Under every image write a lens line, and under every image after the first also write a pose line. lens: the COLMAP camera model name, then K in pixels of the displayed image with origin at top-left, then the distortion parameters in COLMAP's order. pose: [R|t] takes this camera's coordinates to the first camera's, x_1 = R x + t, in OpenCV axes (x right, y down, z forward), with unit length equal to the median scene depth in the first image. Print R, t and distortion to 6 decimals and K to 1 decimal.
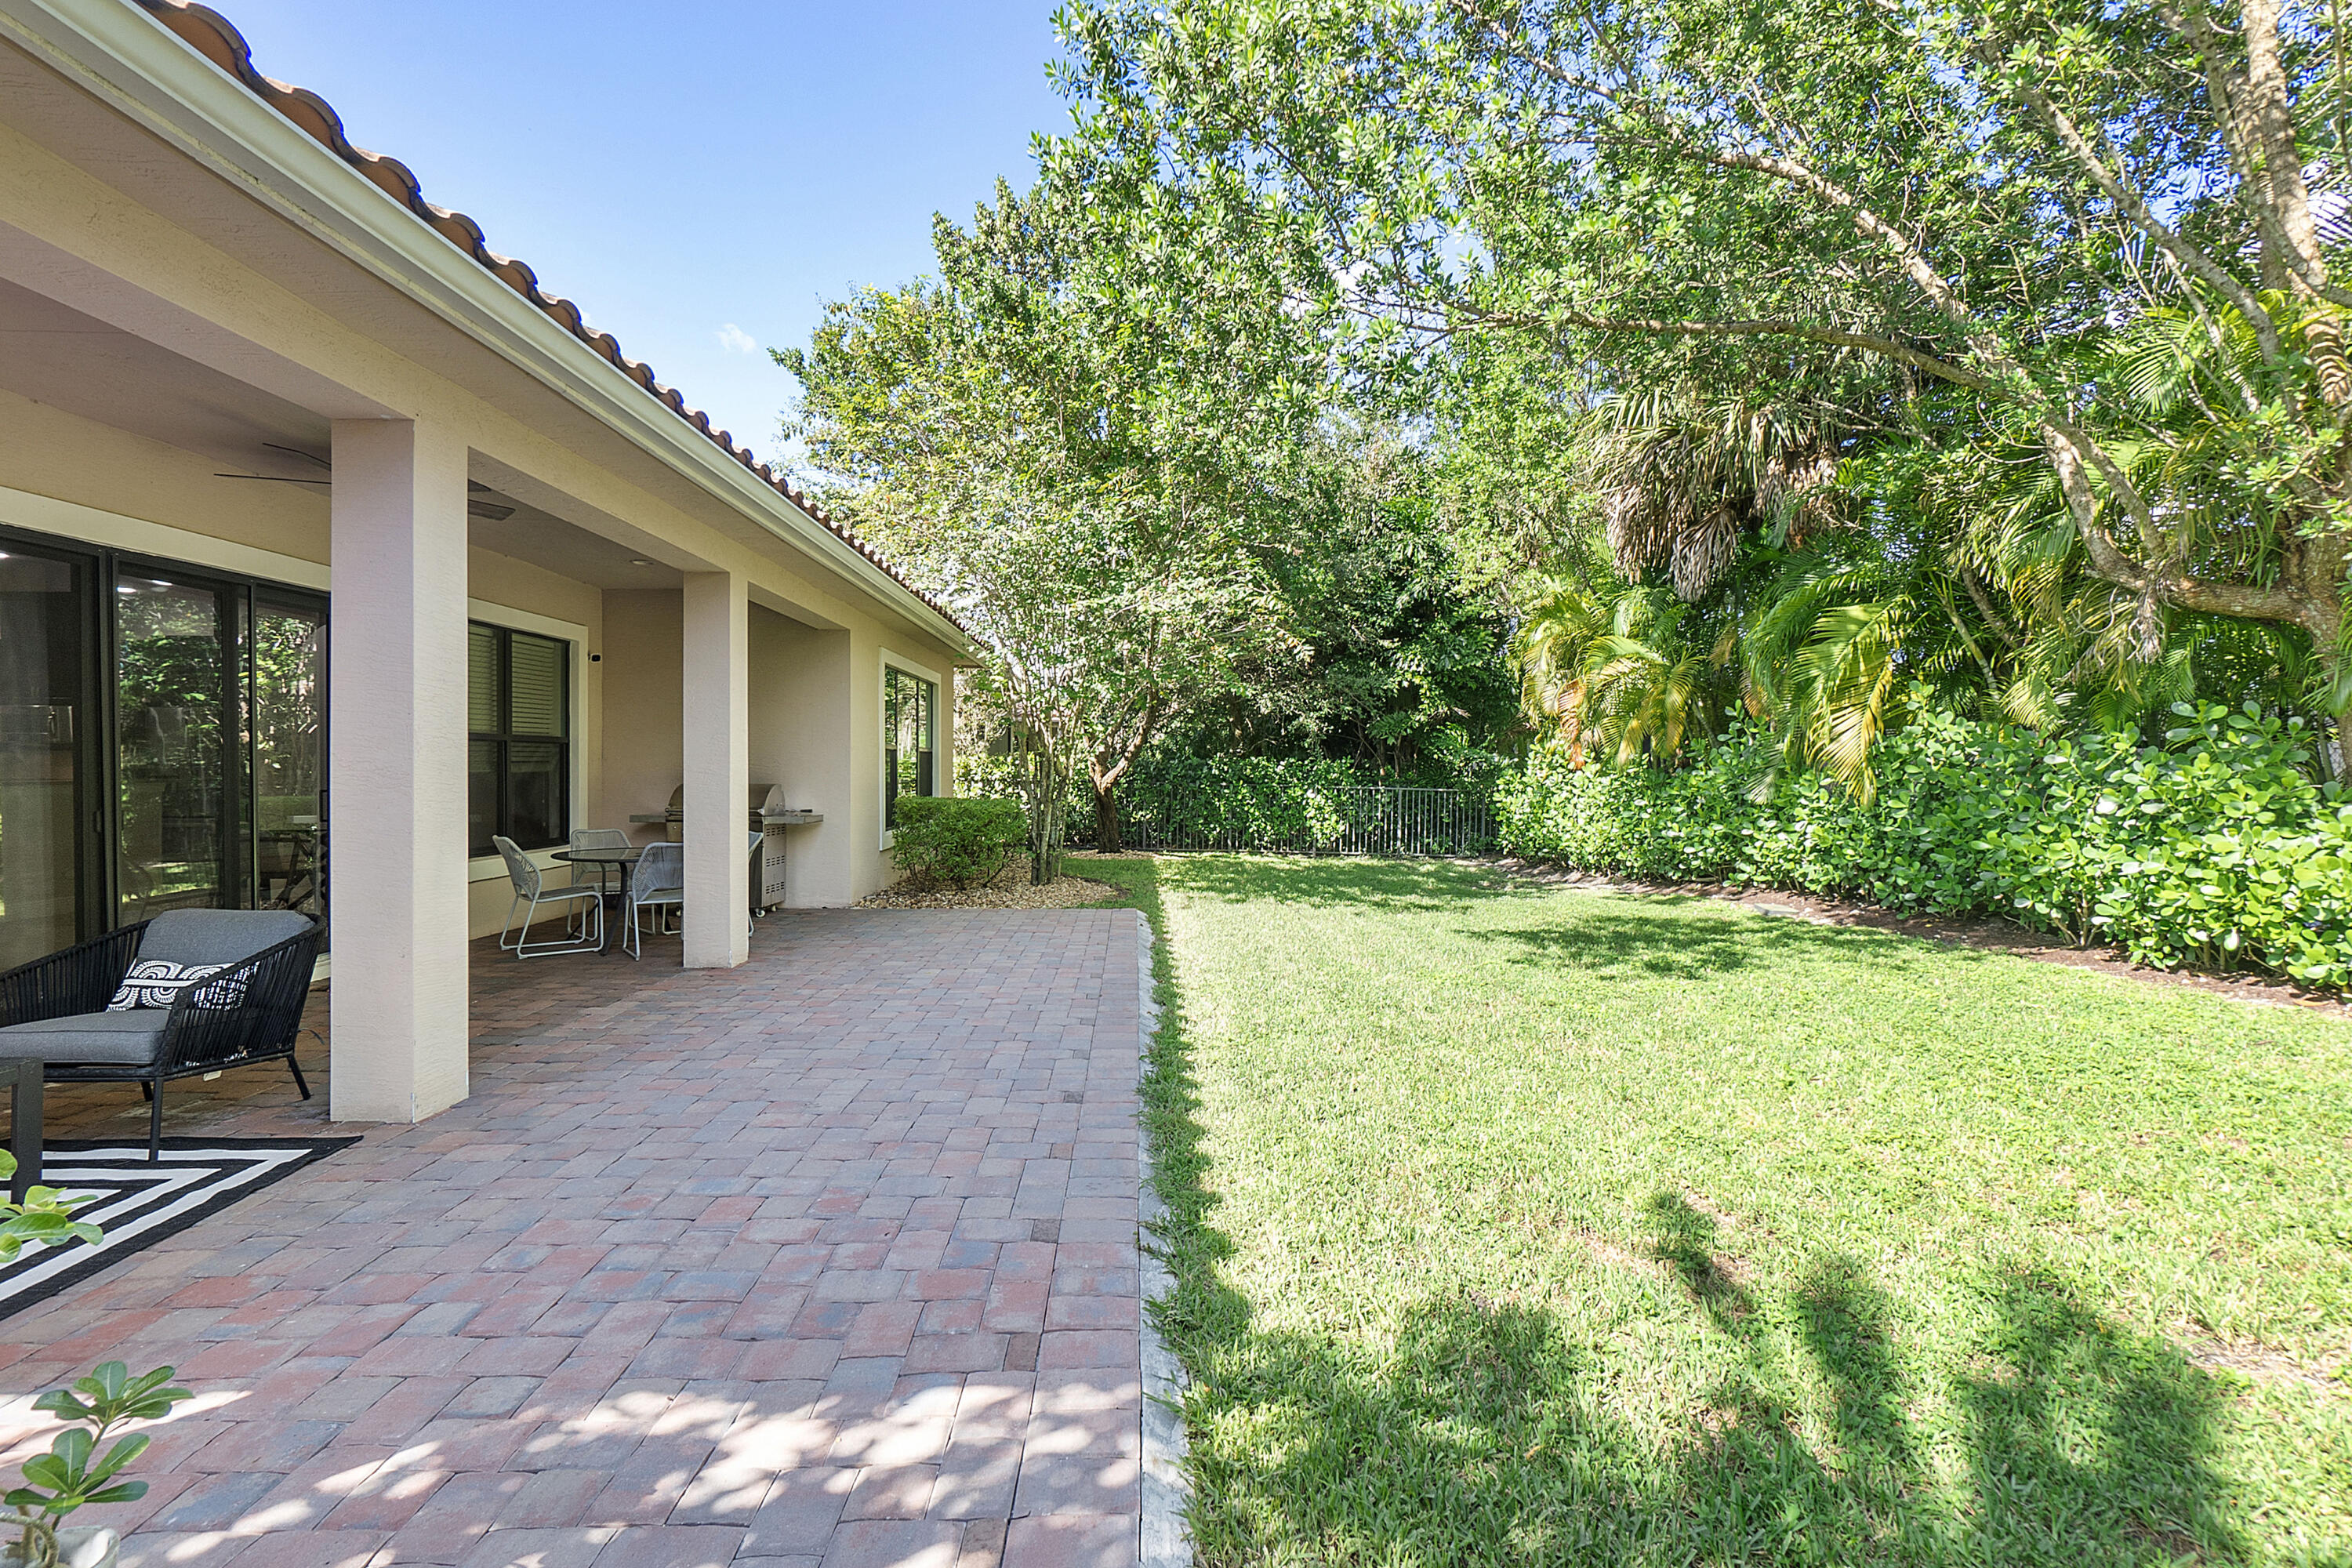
lens RADIAL K [[1025.3, 0, 1168.4], [0, 1025.3, 776.6], [0, 0, 1]] dist [-0.008604, 0.001375]
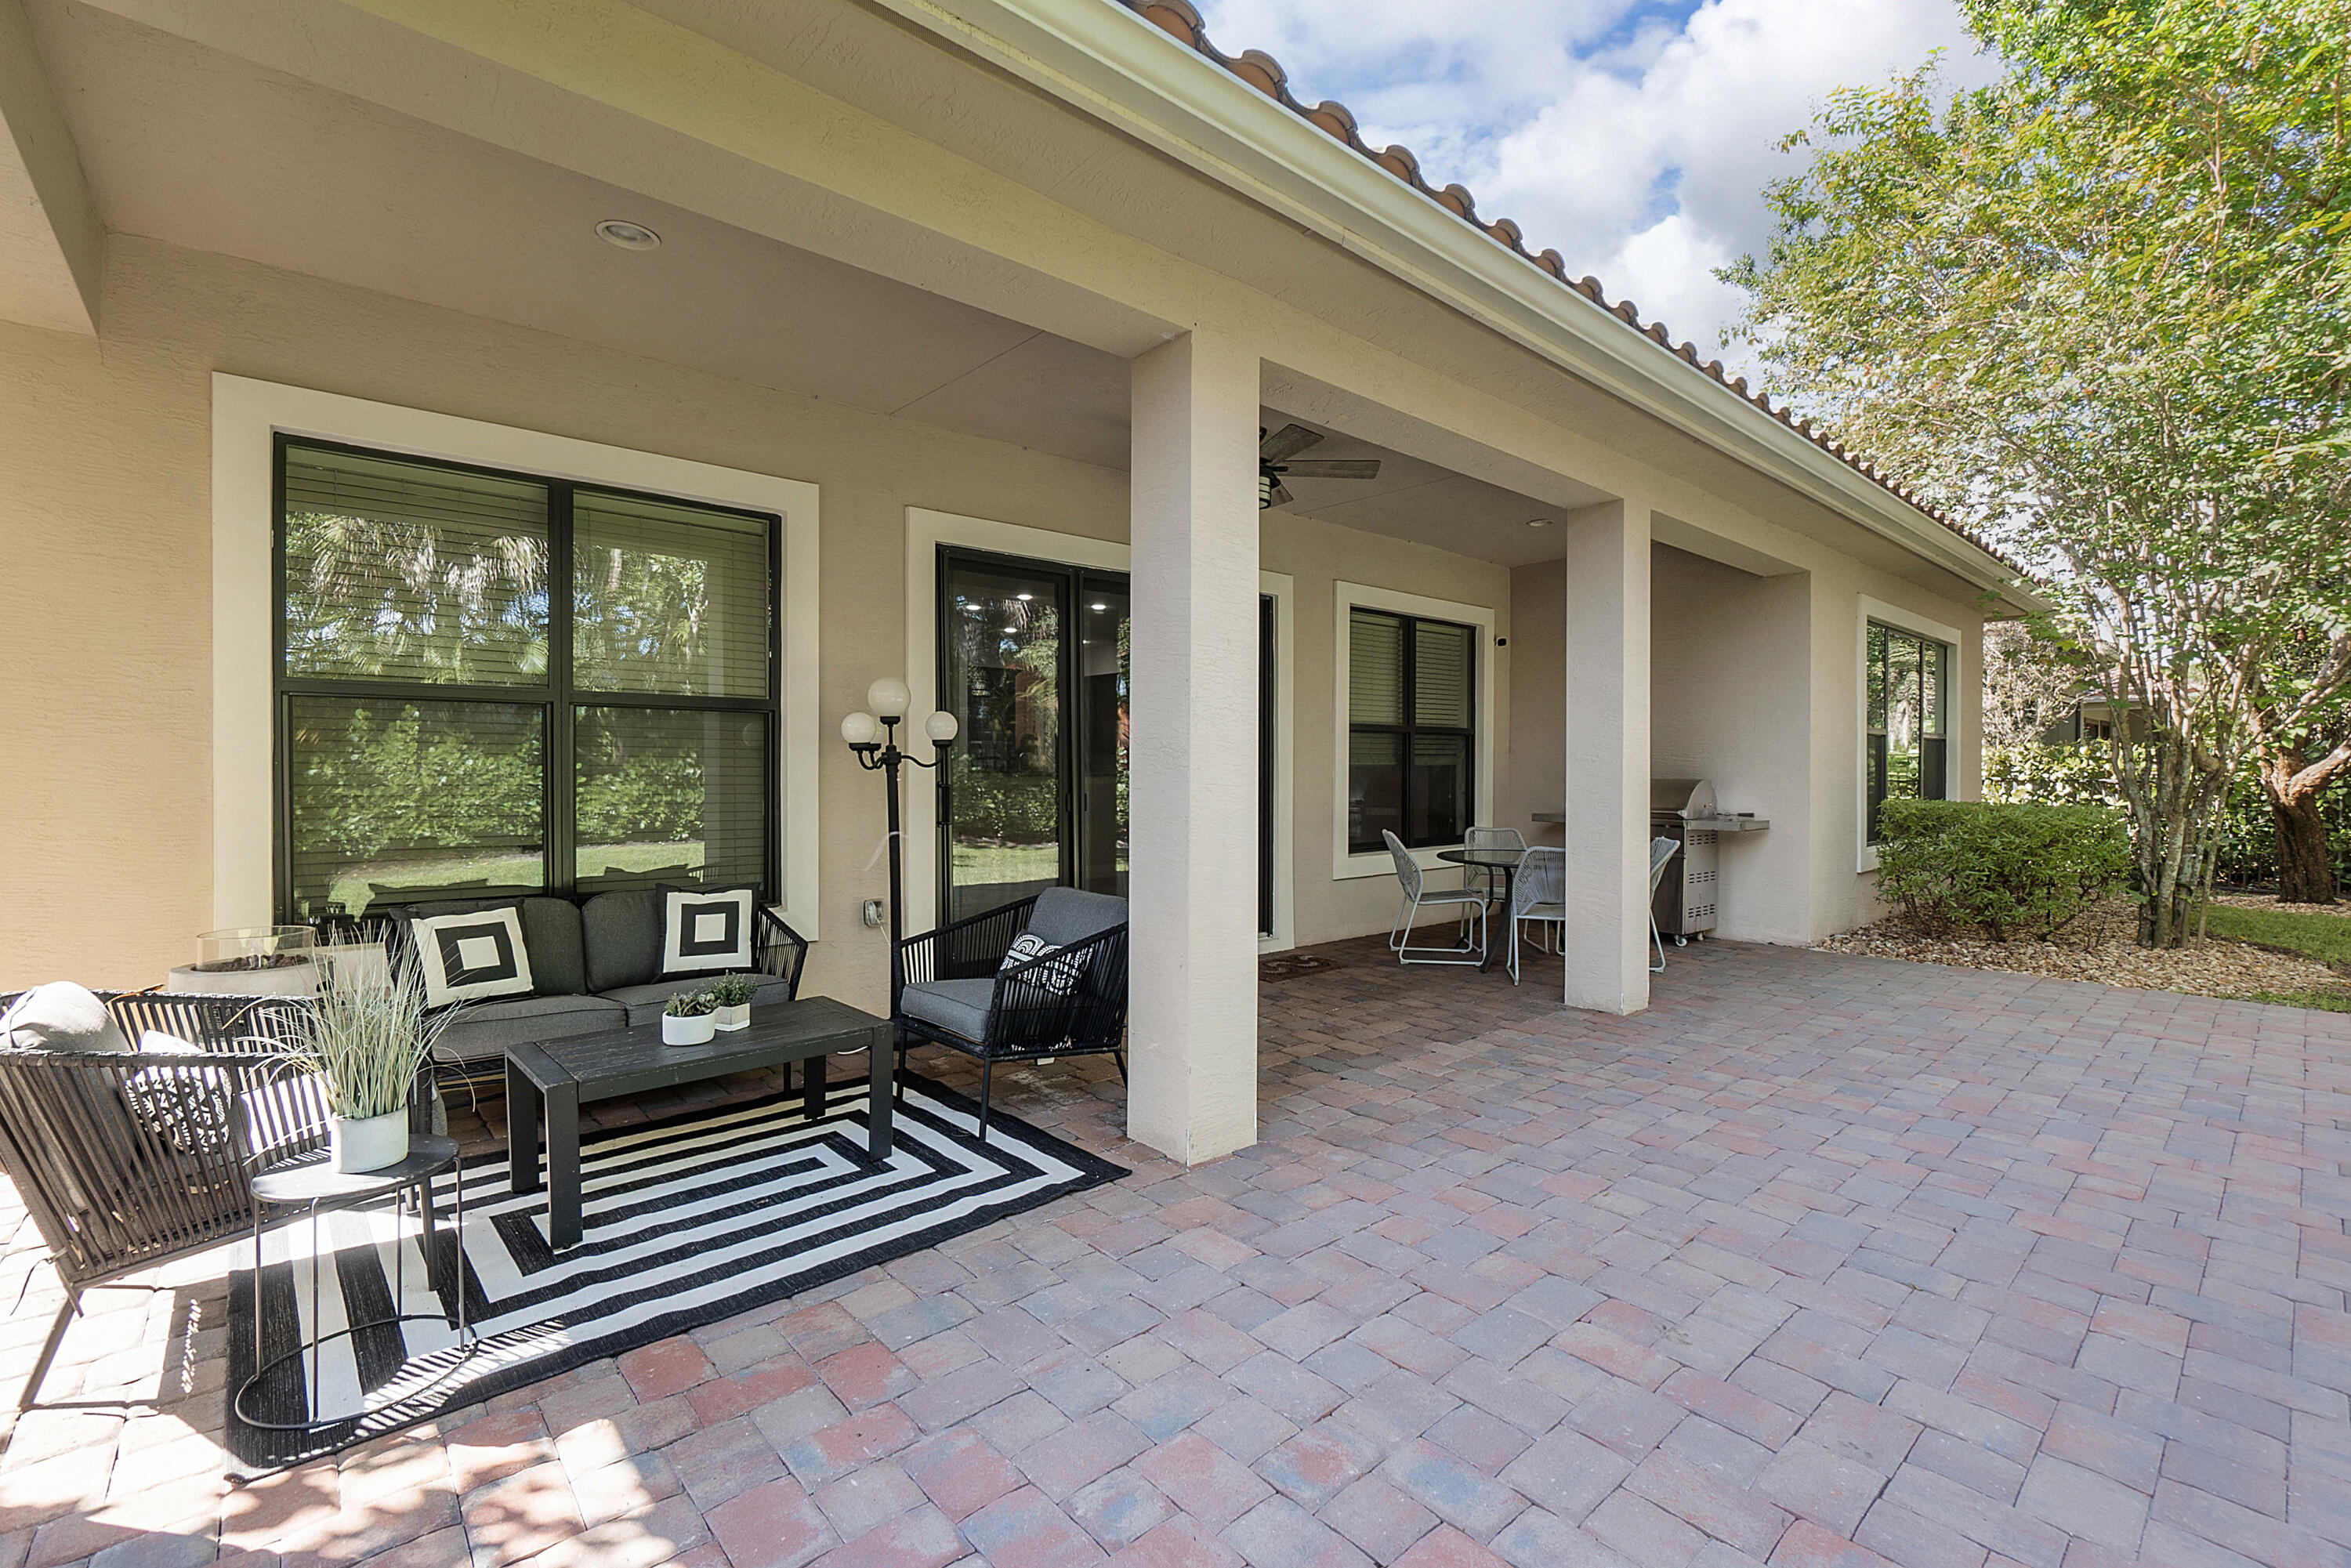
lens RADIAL K [[1024.8, 0, 1167.9], [0, 1024.8, 776.6], [0, 0, 1]] dist [-0.008604, 0.001375]
pose [[0.638447, 0.003117, -0.769660, -0.052824], [-0.005261, 0.999986, -0.000314, 0.009660], [0.769648, 0.004250, 0.638454, 0.233871]]
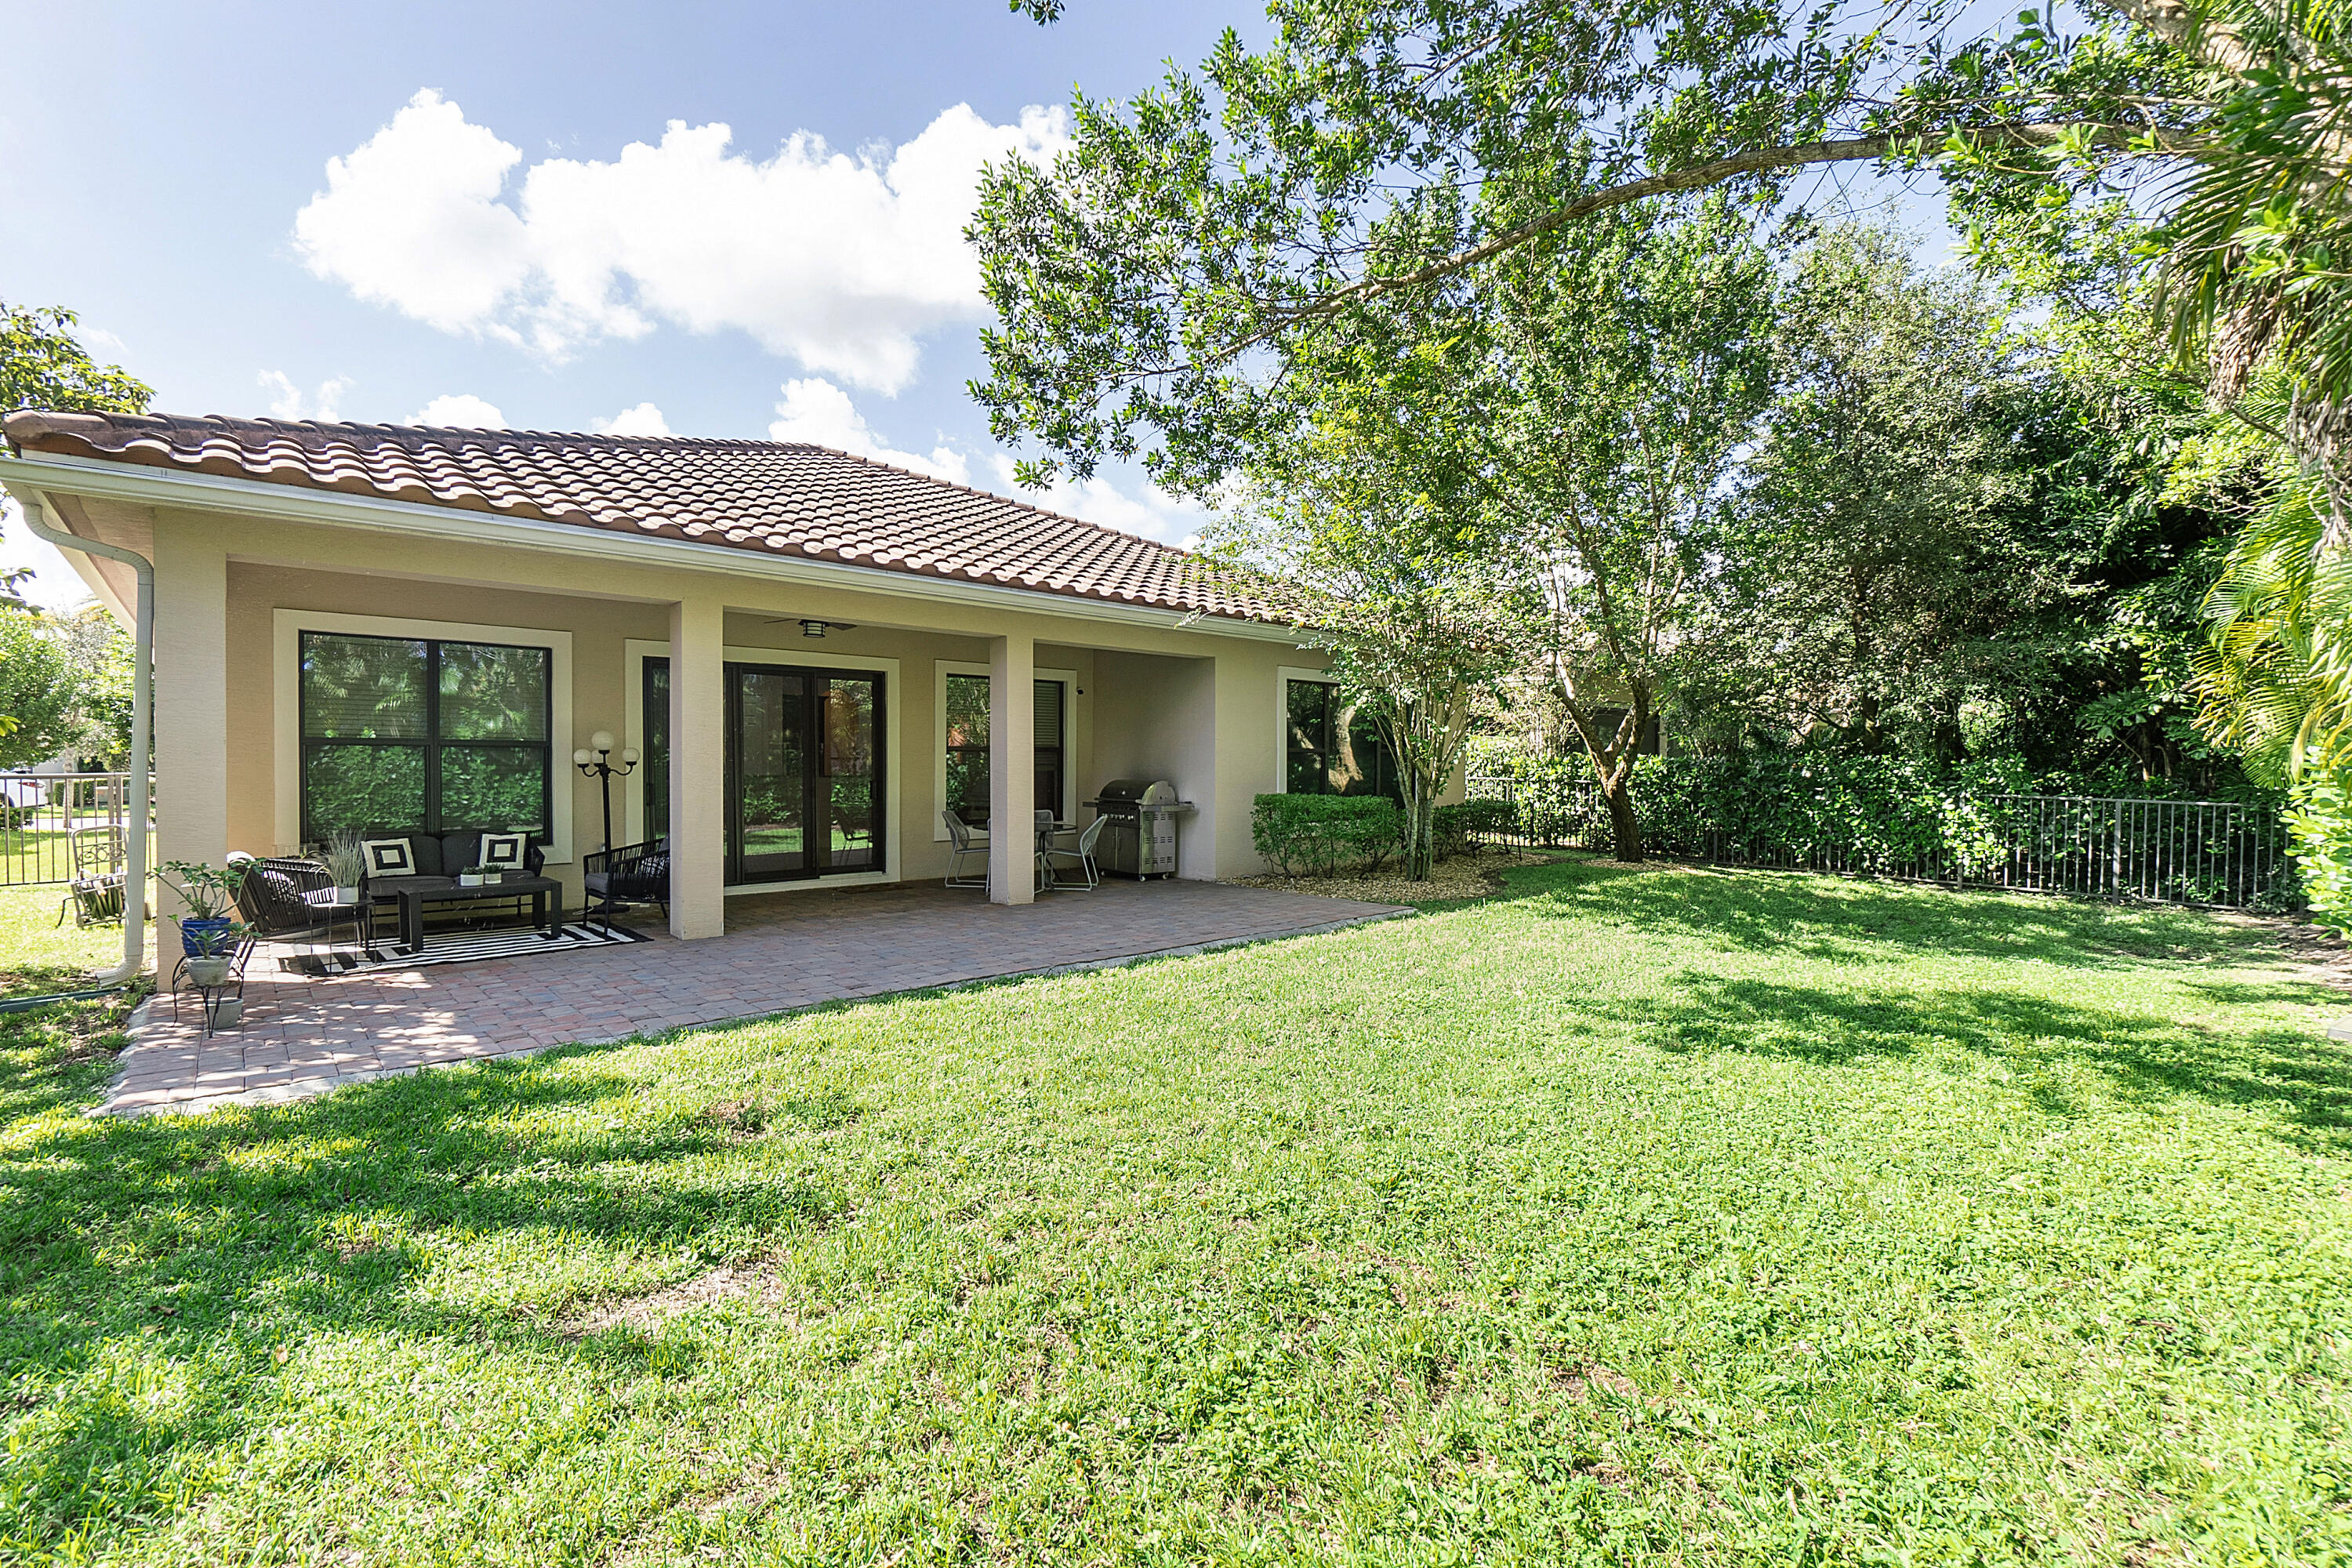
lens RADIAL K [[1025.3, 0, 1168.4], [0, 1025.3, 776.6], [0, 0, 1]] dist [-0.008604, 0.001375]
pose [[0.655796, 0.008711, -0.754888, 0.779298], [-0.007880, 0.999958, 0.004693, -0.005434], [0.754897, 0.002871, 0.655837, 0.200822]]
